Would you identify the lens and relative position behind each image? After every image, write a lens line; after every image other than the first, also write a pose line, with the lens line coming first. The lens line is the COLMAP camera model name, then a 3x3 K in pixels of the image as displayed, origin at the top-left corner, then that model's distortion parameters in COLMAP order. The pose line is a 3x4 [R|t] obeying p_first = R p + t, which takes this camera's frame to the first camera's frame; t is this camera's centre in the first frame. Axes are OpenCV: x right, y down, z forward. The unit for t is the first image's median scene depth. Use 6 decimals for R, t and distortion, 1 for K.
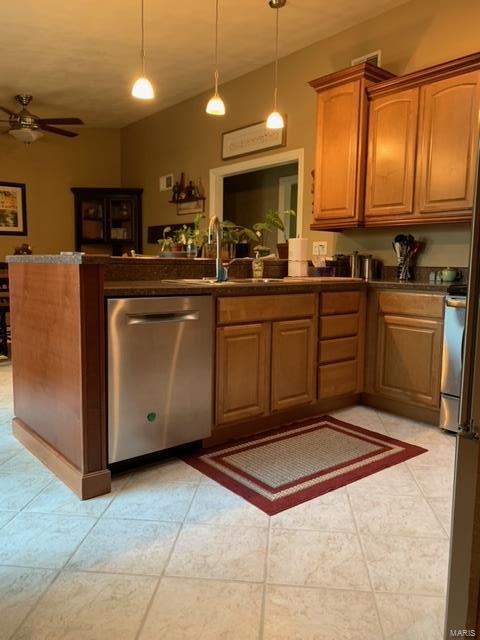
lens RADIAL K [[494.6, 0, 240.0], [0, 494.6, 320.0], [0, 0, 1]] dist [0.009859, 0.004447]
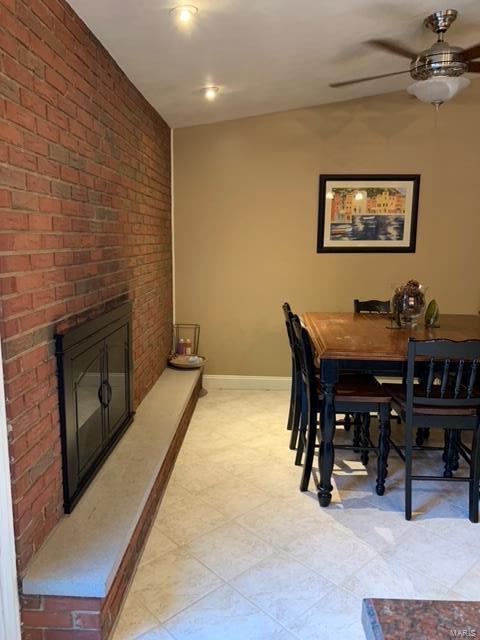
lens RADIAL K [[494.6, 0, 240.0], [0, 494.6, 320.0], [0, 0, 1]] dist [0.009859, 0.004447]
pose [[0.753079, 0.099046, -0.650433, -0.167840], [-0.070700, 0.995062, 0.069667, -0.112256], [0.654121, -0.006479, 0.756362, 0.348997]]
